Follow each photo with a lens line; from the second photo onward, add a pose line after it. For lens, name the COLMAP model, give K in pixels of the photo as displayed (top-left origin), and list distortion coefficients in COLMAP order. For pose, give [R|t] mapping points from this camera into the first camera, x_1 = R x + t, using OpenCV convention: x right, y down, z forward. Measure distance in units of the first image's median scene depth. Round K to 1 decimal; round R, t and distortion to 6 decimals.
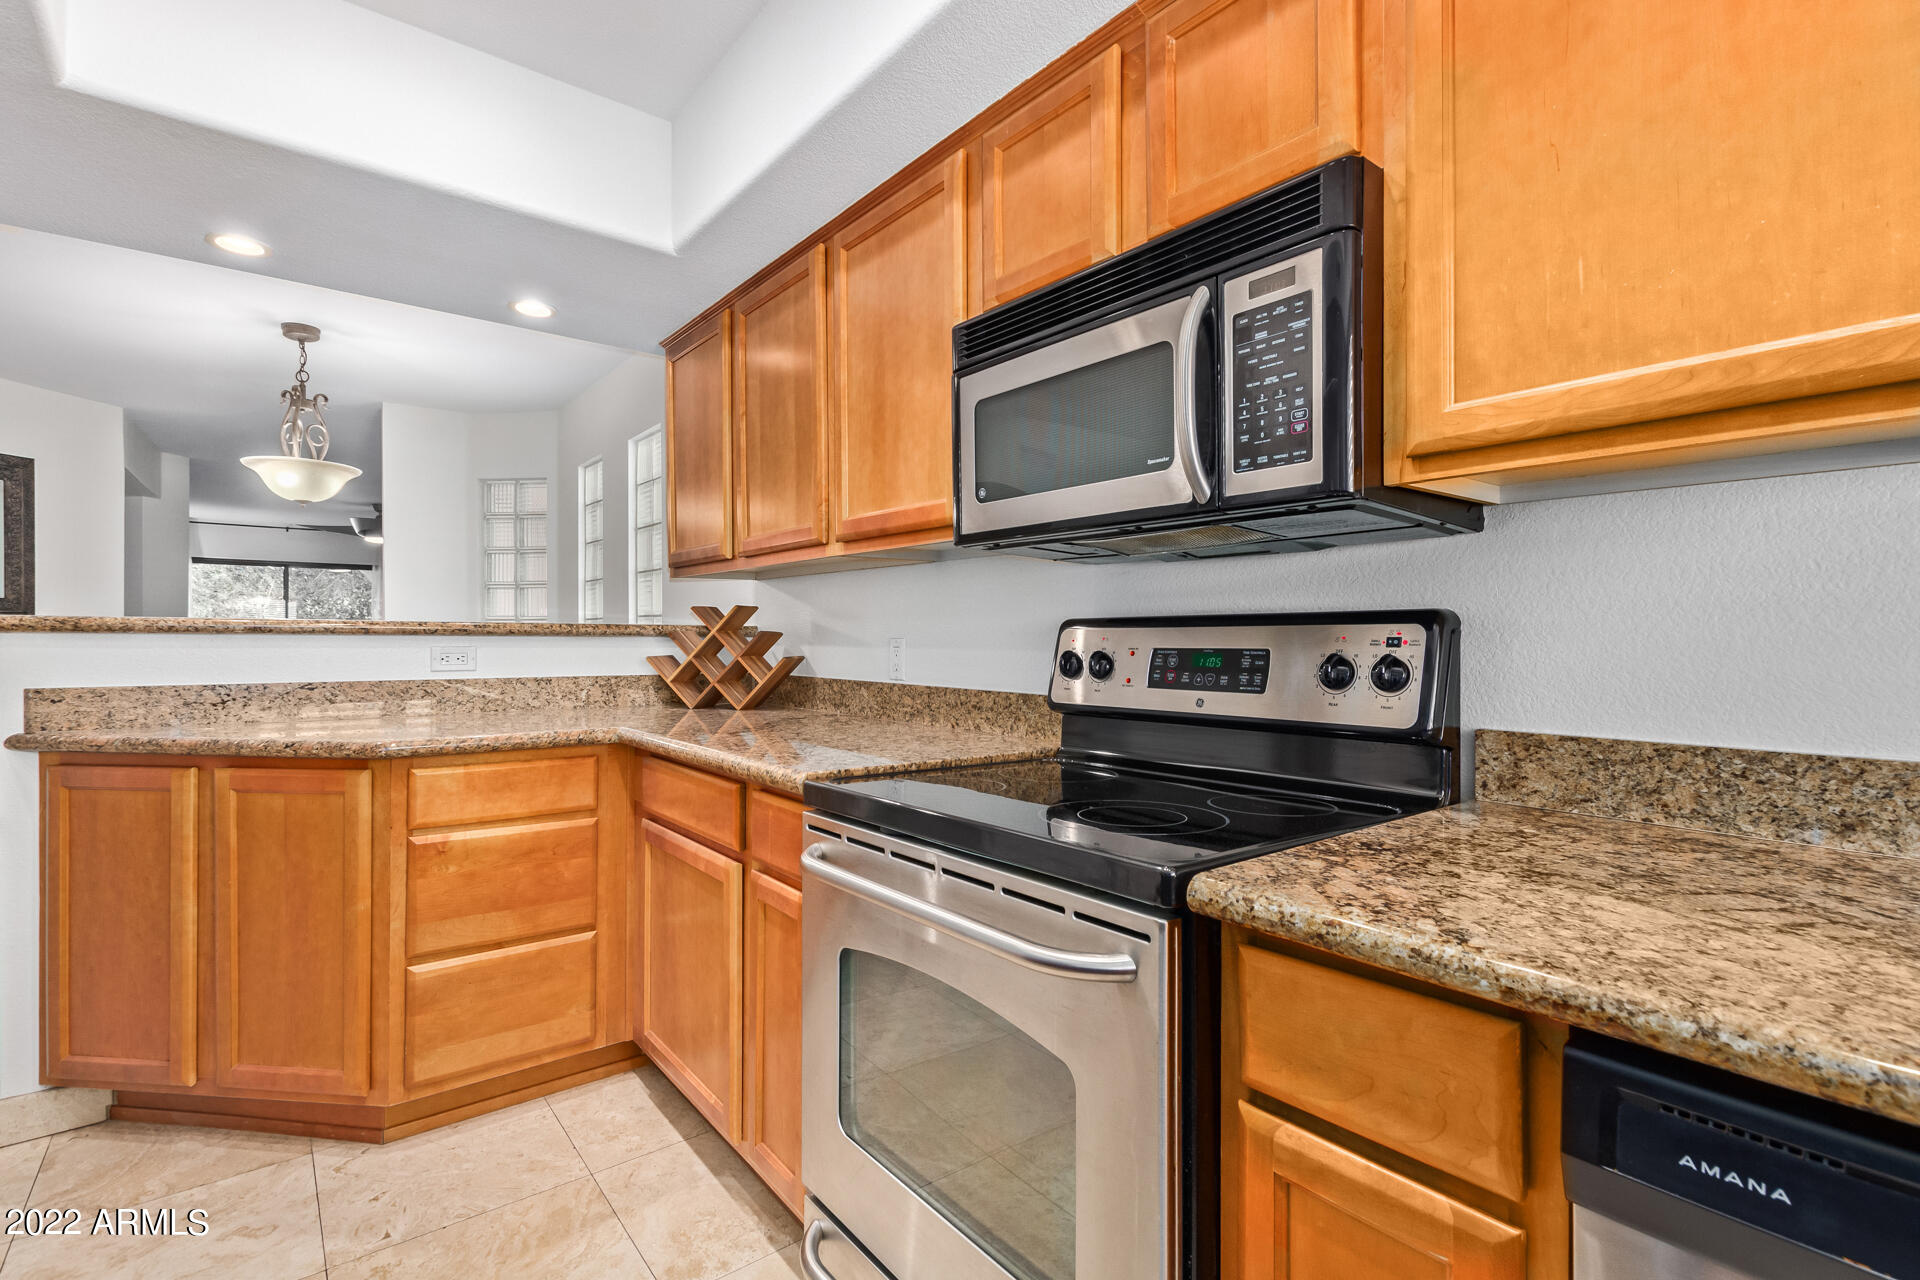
lens RADIAL K [[882.9, 0, 962.2], [0, 882.9, 634.3], [0, 0, 1]] dist [-0.001317, -0.002648]
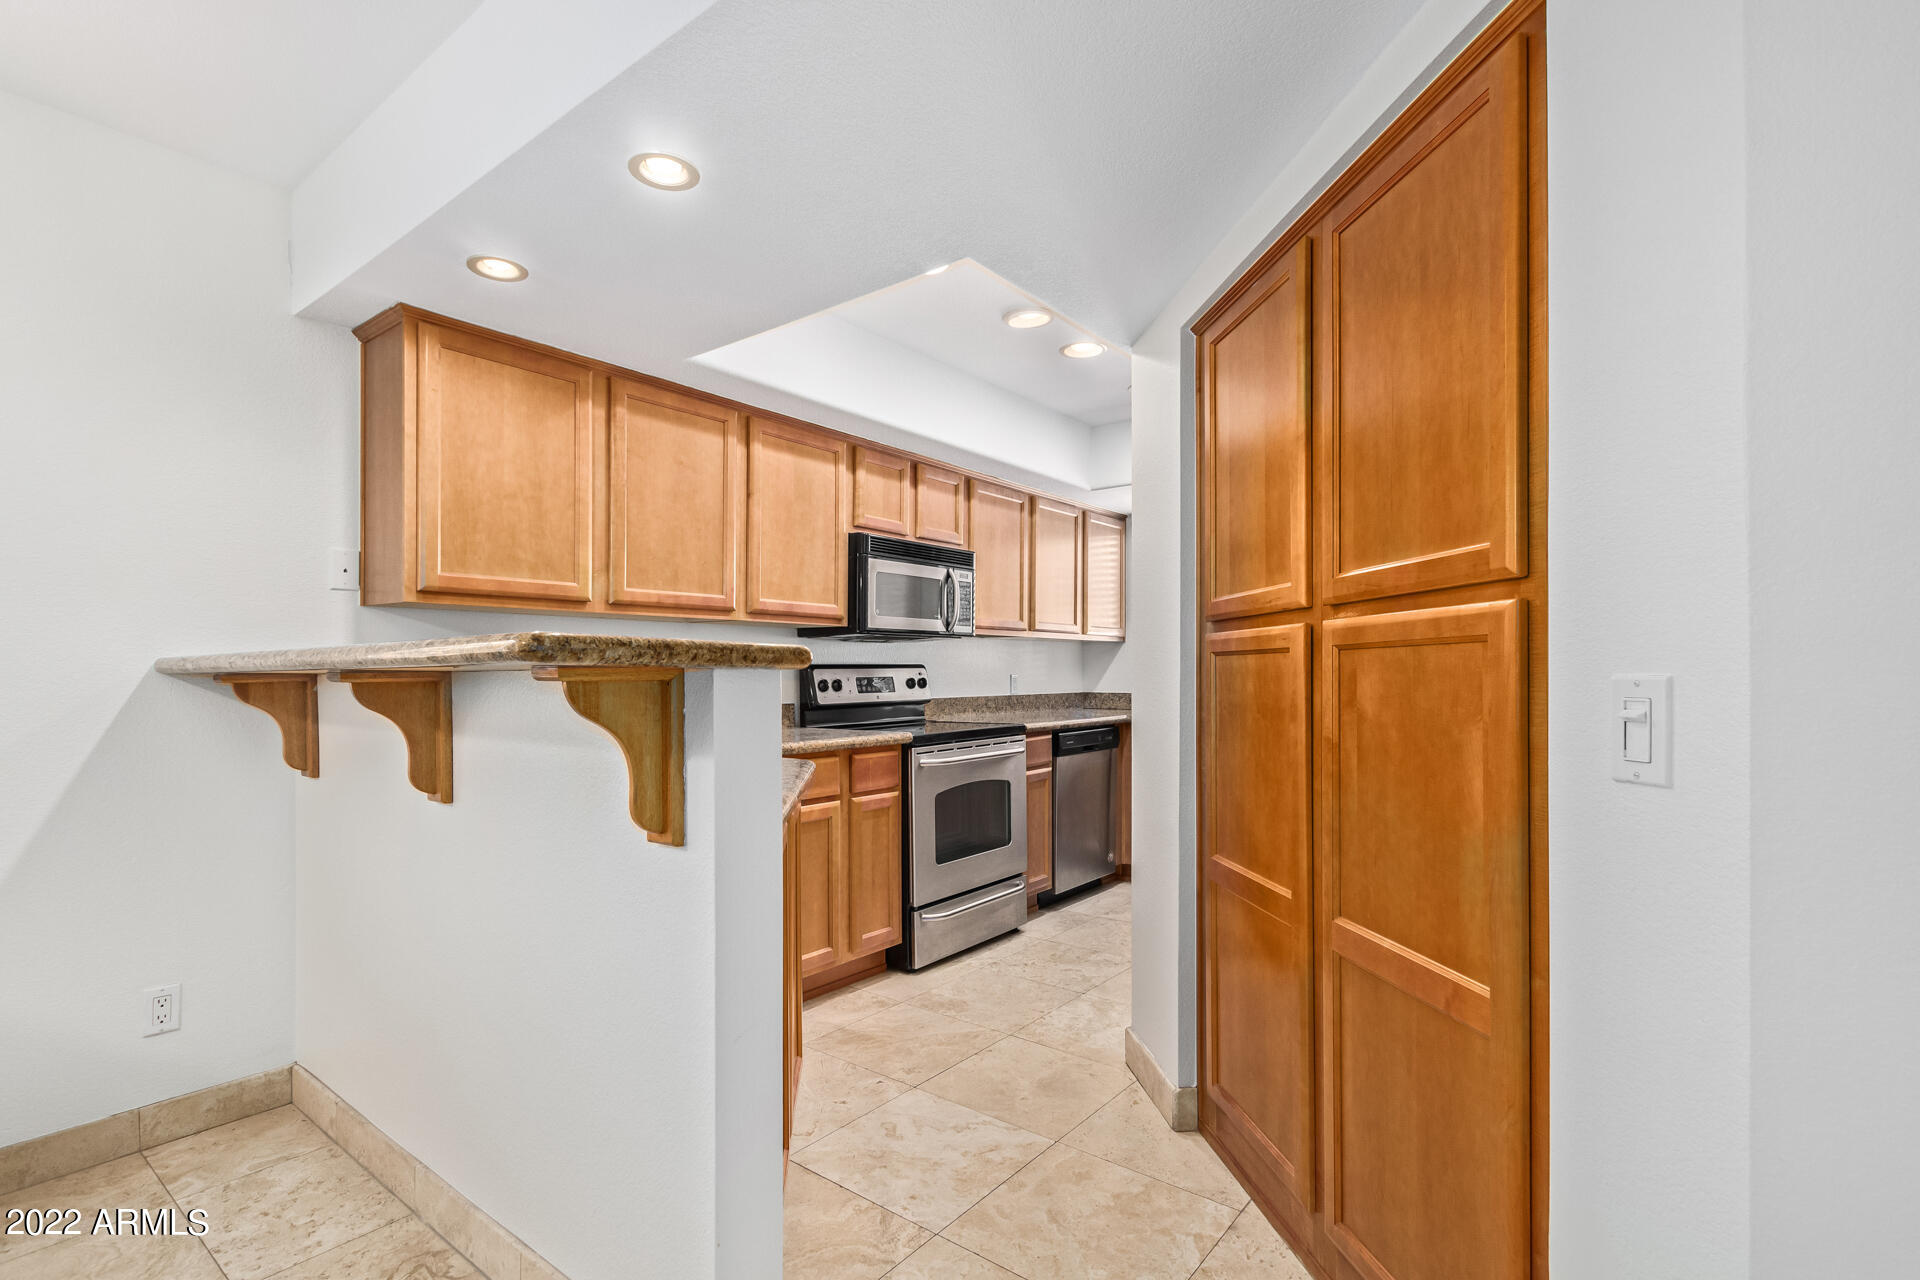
lens RADIAL K [[882.9, 0, 964.1], [0, 882.9, 660.7], [0, 0, 1]] dist [-0.001317, -0.002648]
pose [[-0.222902, 0.014648, 0.974731, -2.166127], [0.000481, 0.999889, -0.014916, 0.005839], [-0.974841, -0.002856, -0.222884, 1.215068]]
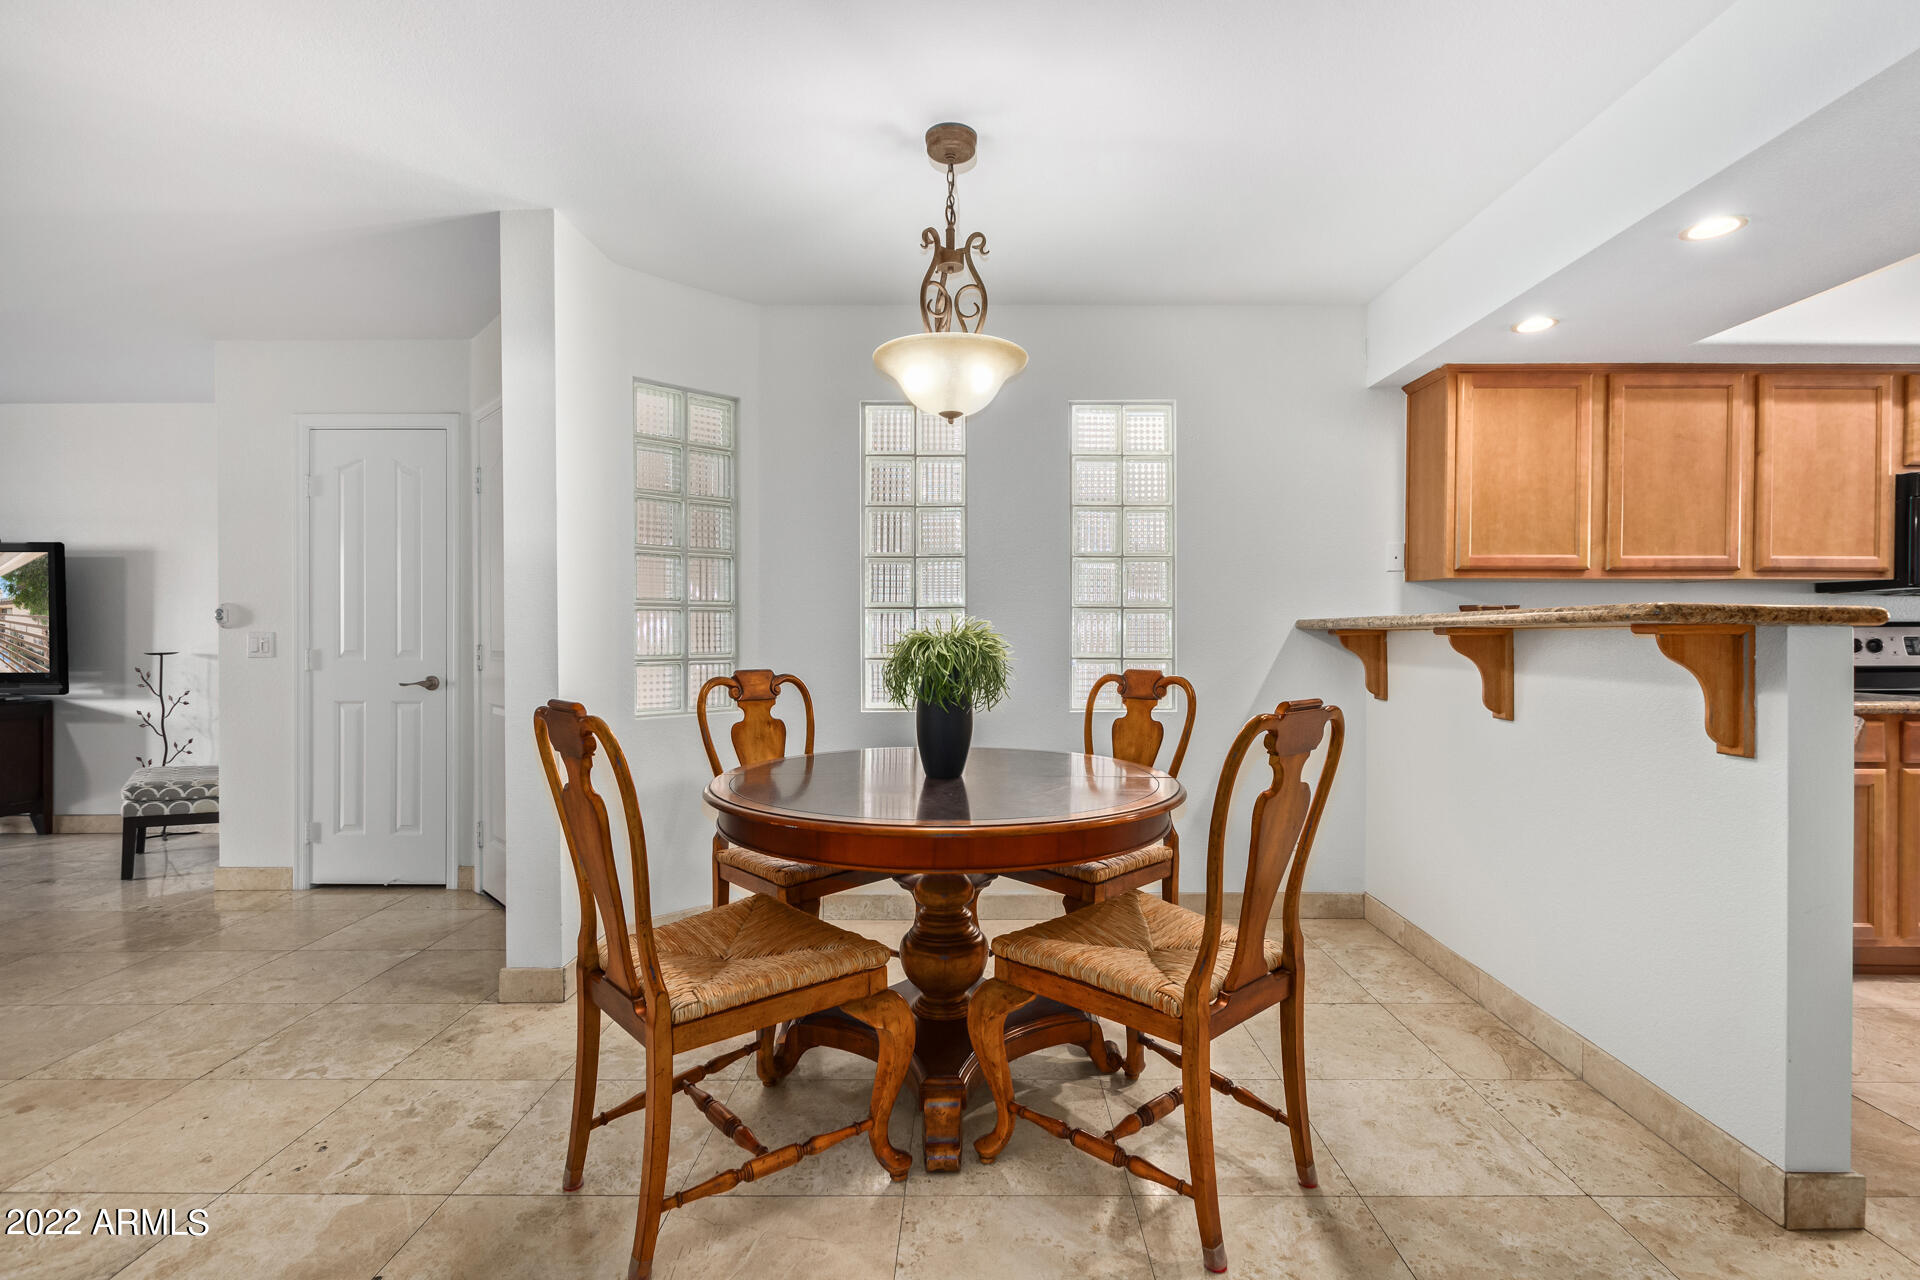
lens RADIAL K [[882.9, 0, 961.4], [0, 882.9, 631.8], [0, 0, 1]] dist [-0.001317, -0.002648]
pose [[0.643099, 0.002200, 0.765780, -2.775740], [-0.004678, 0.999989, 0.001055, 0.011562], [-0.765769, -0.004261, 0.643102, 1.336895]]
